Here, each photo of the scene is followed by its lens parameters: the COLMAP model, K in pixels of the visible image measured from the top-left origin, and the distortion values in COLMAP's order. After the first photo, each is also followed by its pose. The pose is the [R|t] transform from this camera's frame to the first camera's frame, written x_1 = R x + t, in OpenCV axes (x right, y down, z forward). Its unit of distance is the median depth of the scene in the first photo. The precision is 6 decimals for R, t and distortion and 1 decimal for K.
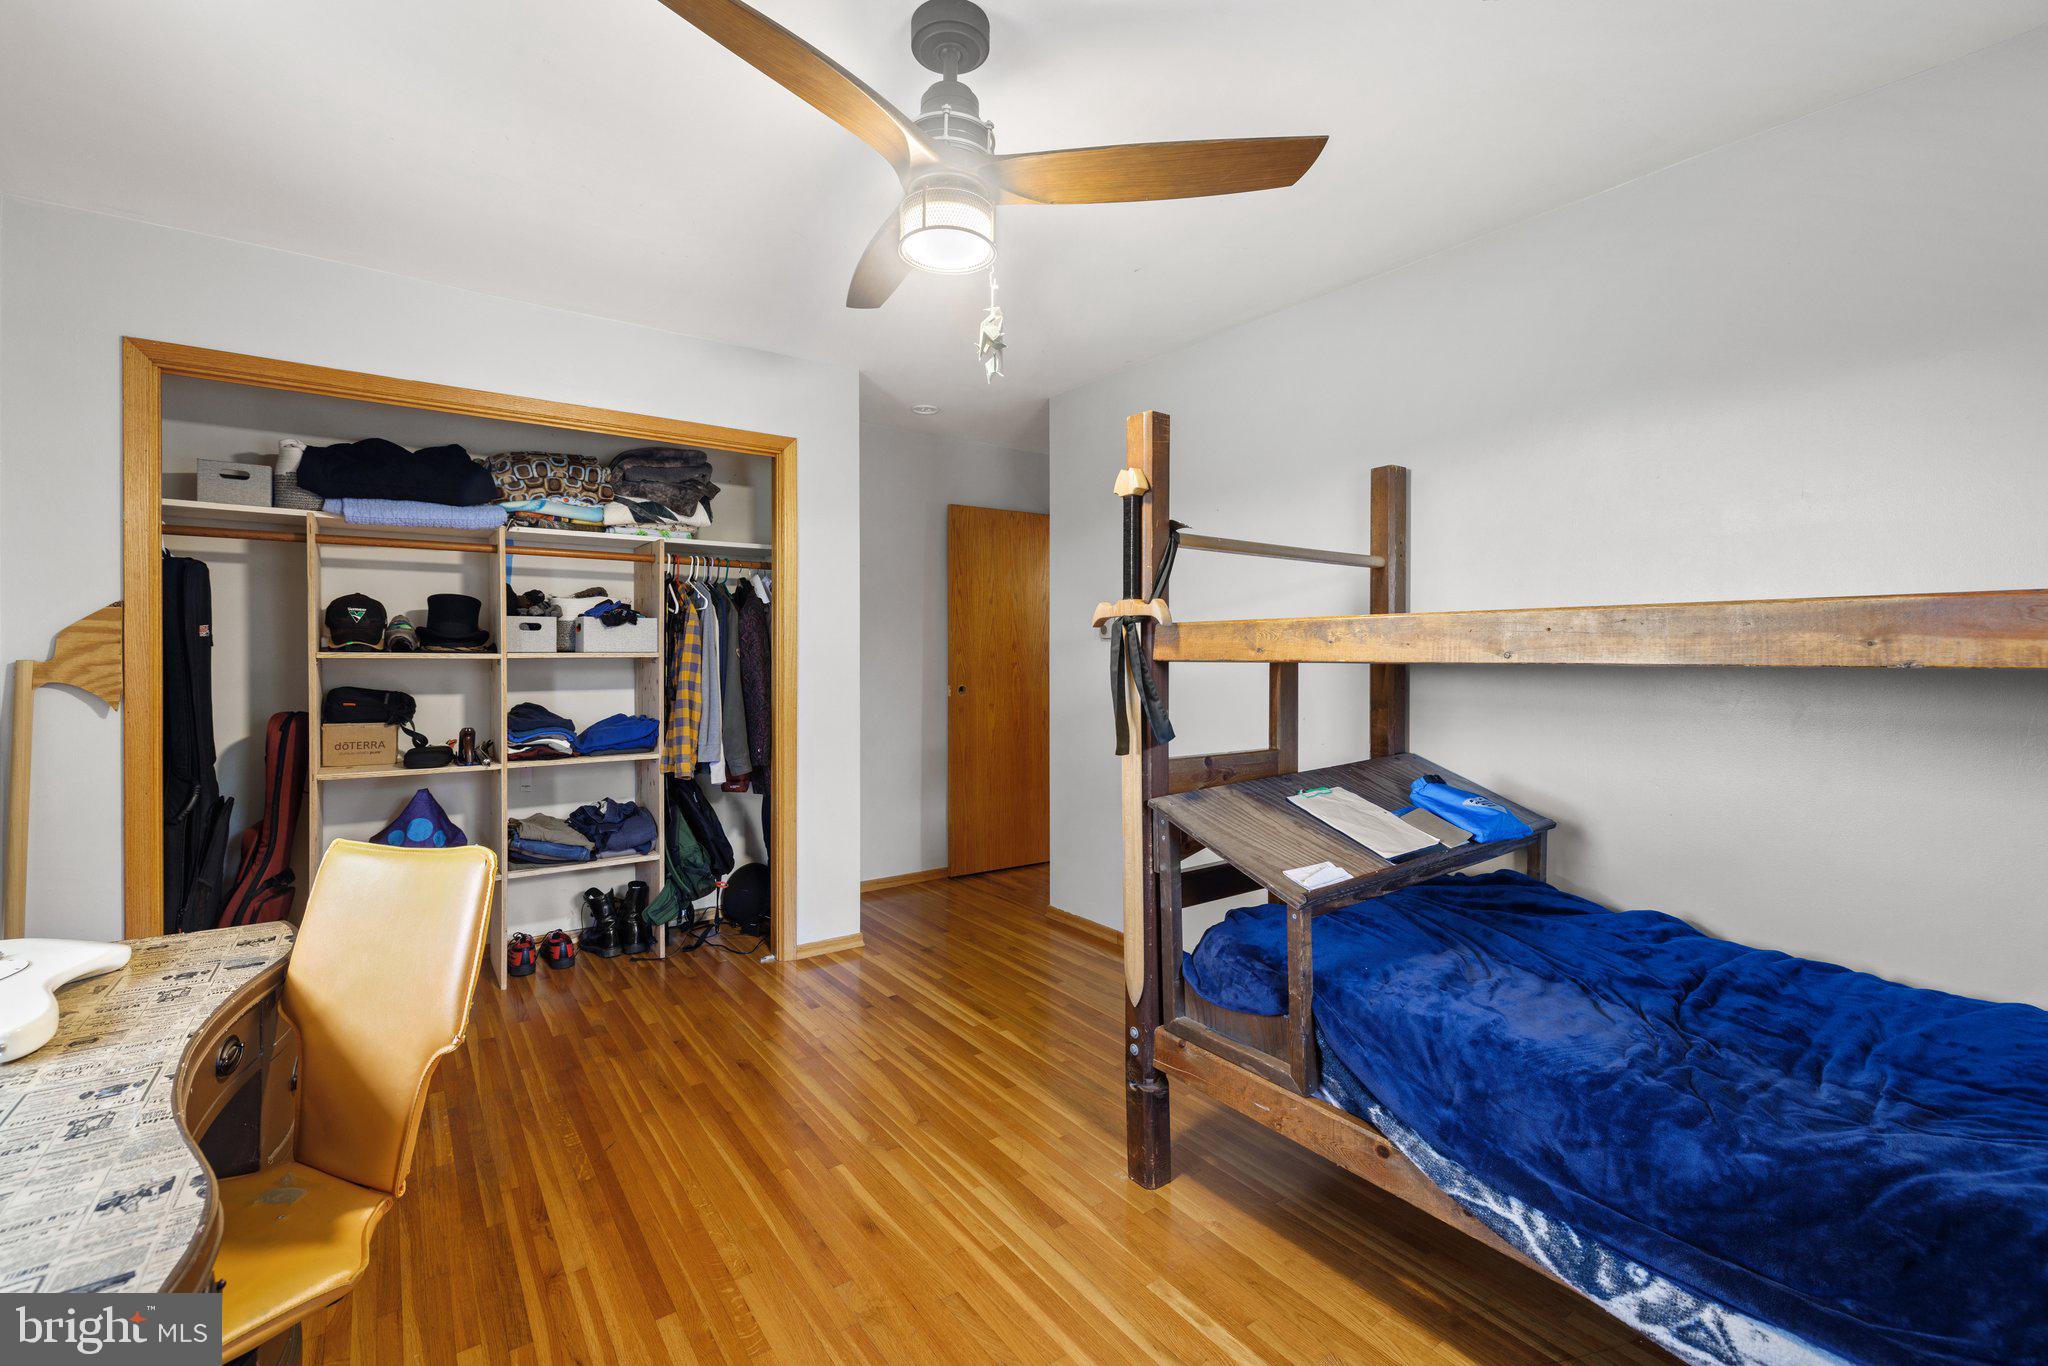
lens RADIAL K [[864.9, 0, 982.7], [0, 864.9, 653.9], [0, 0, 1]] dist [-0.000381, 0.000050]
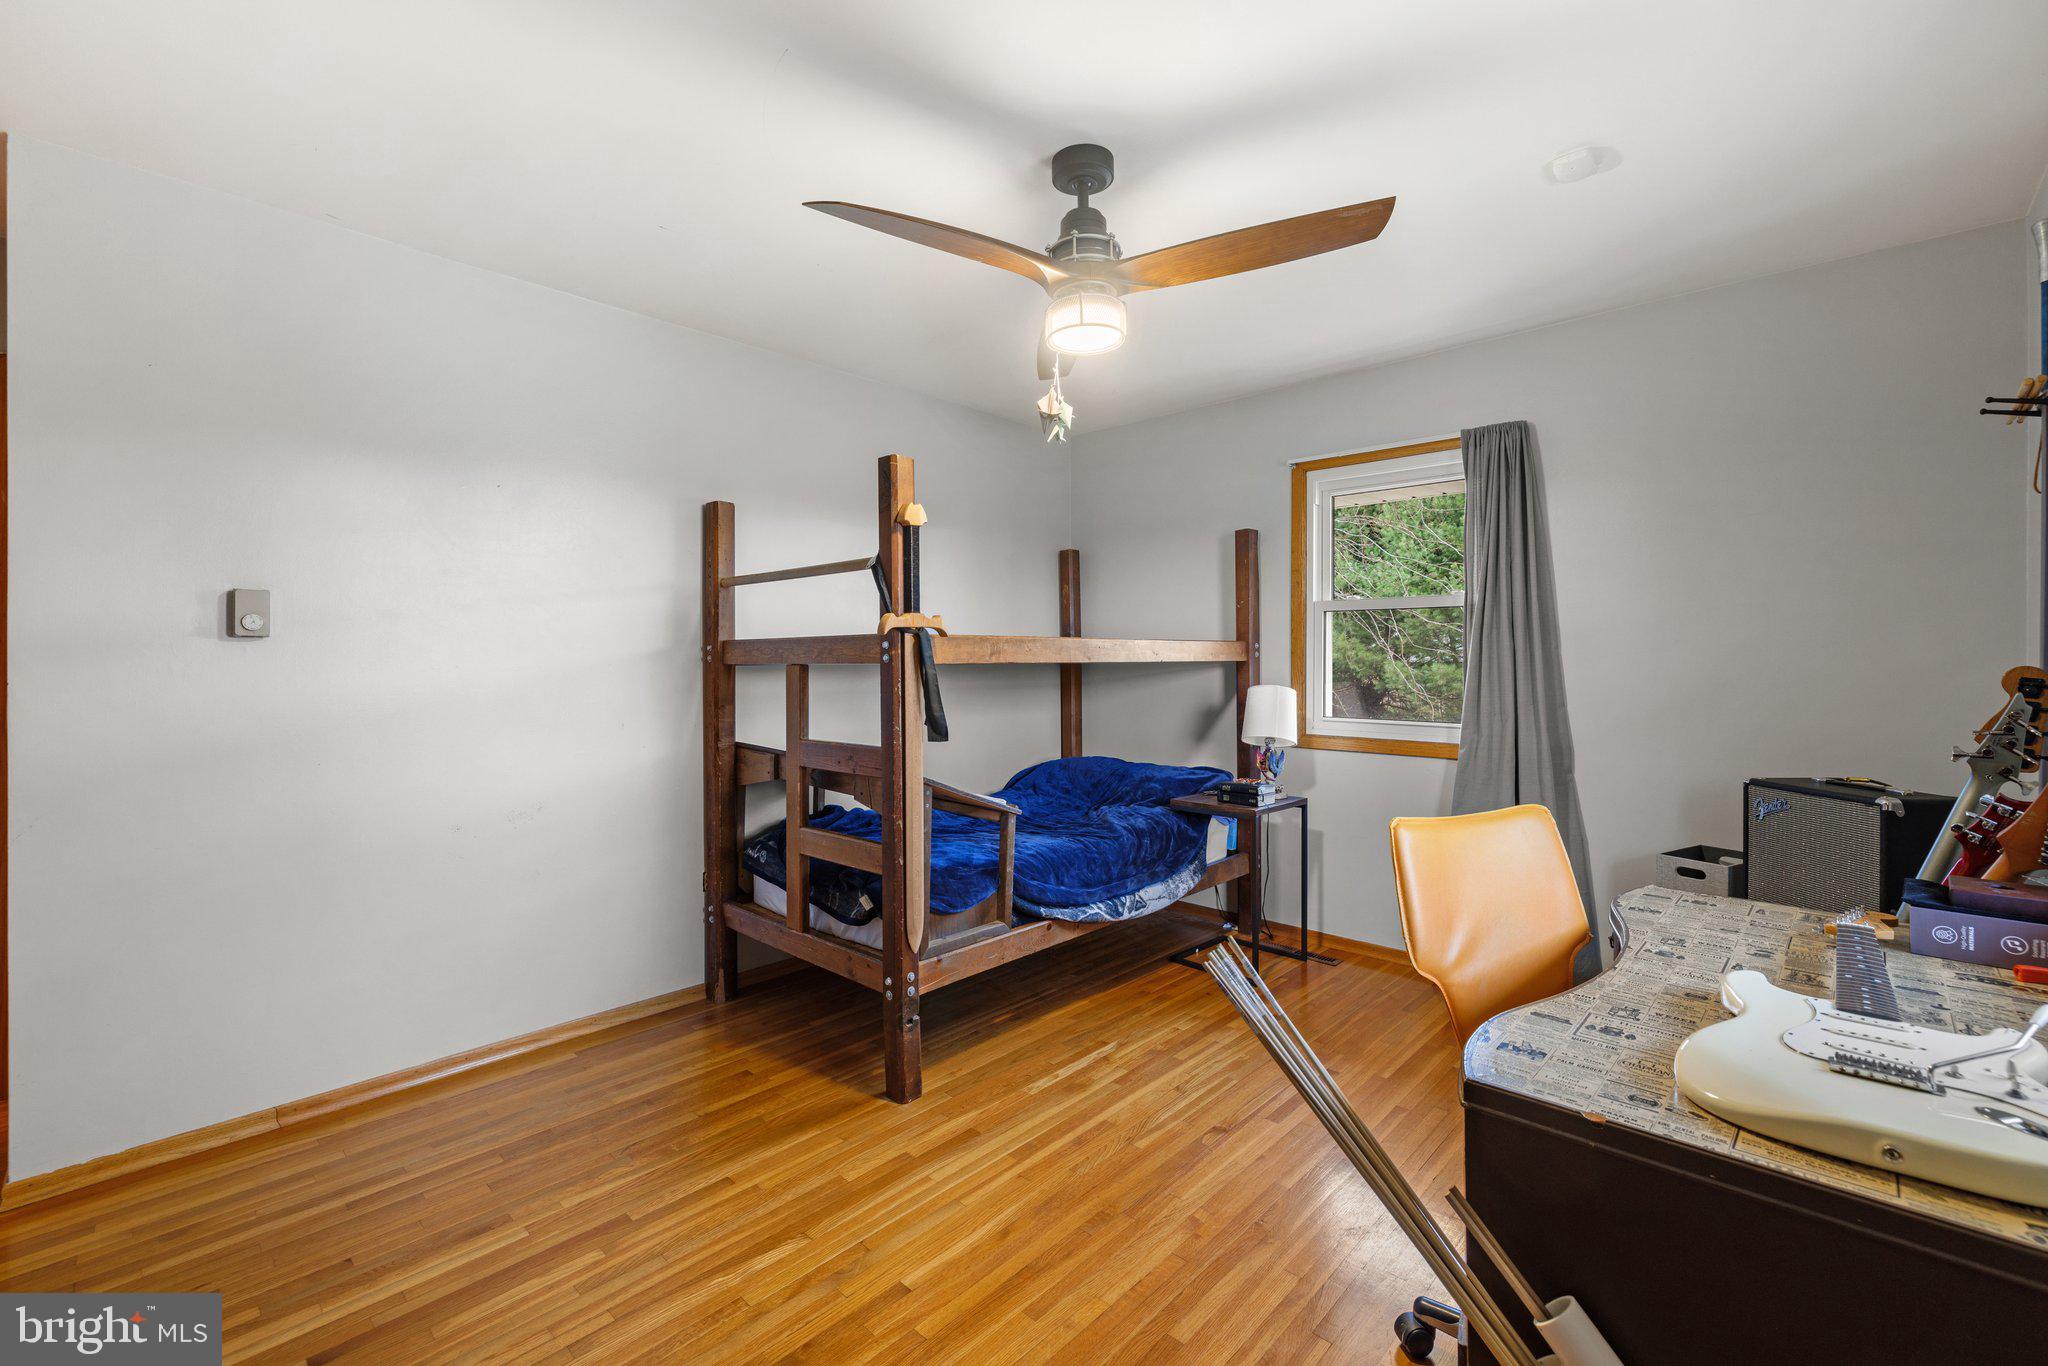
lens RADIAL K [[864.9, 0, 1025.7], [0, 864.9, 664.1], [0, 0, 1]] dist [-0.000381, 0.000050]
pose [[-0.199939, -0.007462, 0.979780, -1.409606], [0.004773, 0.999952, 0.008590, -0.004033], [-0.979797, 0.006394, -0.199893, 1.491343]]
